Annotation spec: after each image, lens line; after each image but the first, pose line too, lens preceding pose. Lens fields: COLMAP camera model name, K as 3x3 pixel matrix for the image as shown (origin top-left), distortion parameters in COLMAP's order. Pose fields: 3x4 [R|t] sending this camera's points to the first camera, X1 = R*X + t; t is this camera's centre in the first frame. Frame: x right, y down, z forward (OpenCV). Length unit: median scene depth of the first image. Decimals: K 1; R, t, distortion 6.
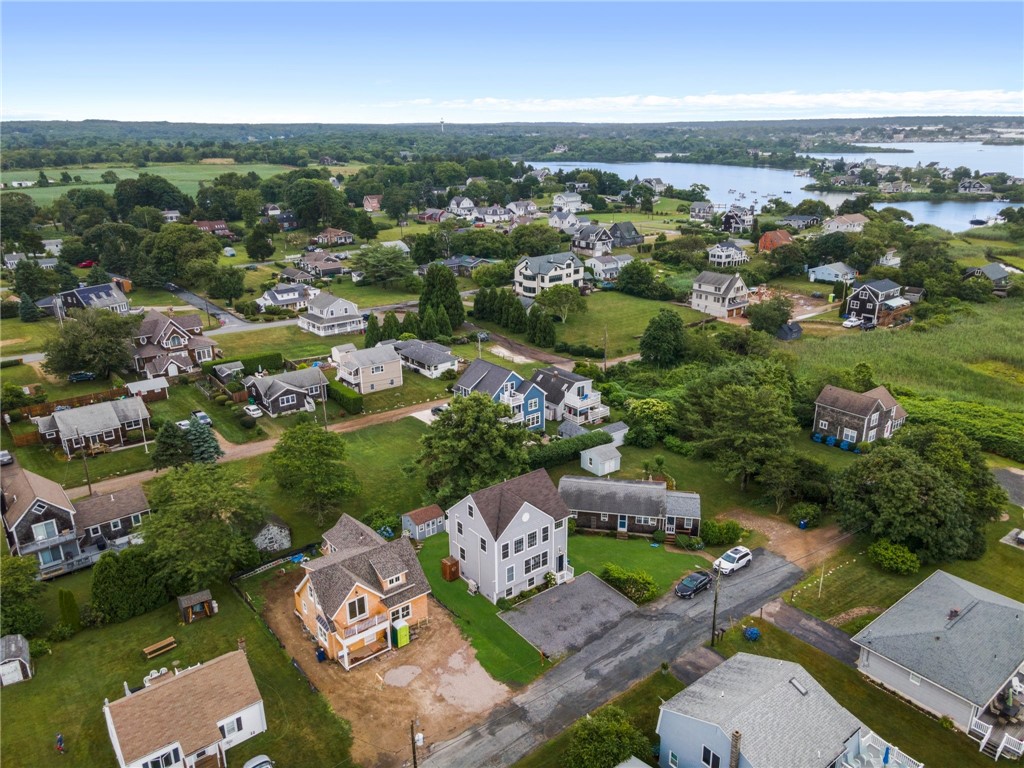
lens RADIAL K [[757.3, 0, 512.0], [0, 757.3, 384.0], [0, 0, 1]] dist [0.033595, 0.002000]
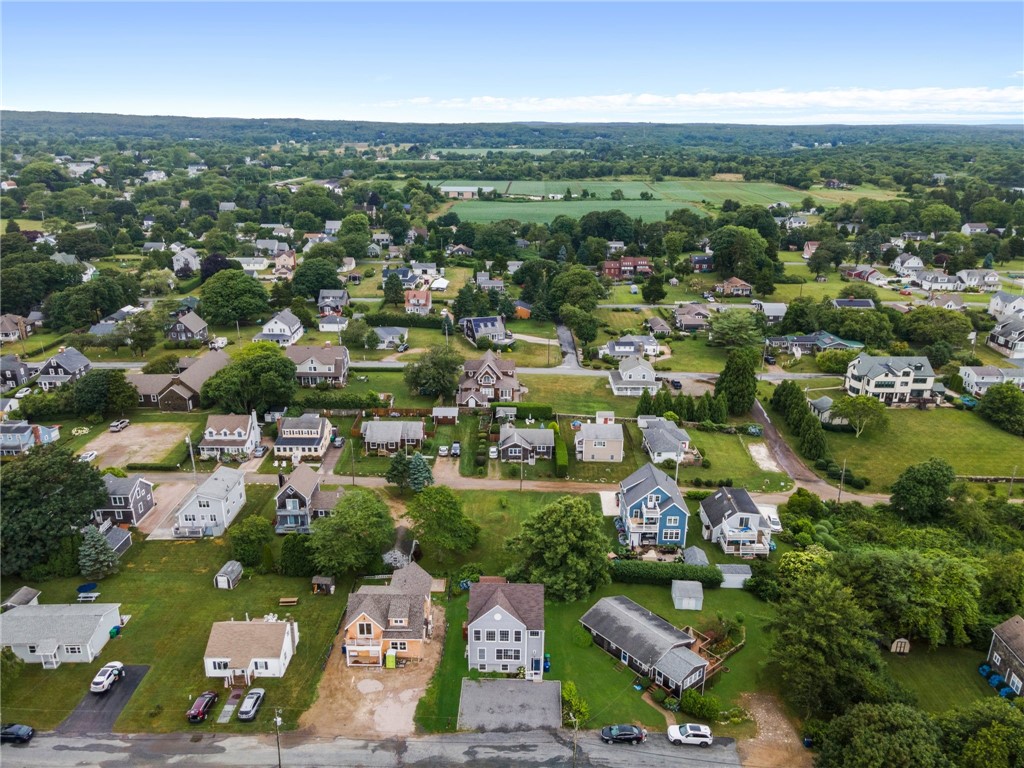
lens RADIAL K [[757.3, 0, 512.0], [0, 757.3, 384.0], [0, 0, 1]] dist [0.033595, 0.002000]
pose [[0.775278, 0.224233, -0.590478, 0.420914], [-0.221446, 0.972018, 0.078371, -0.186213], [0.591528, 0.070000, 0.803240, -0.026149]]
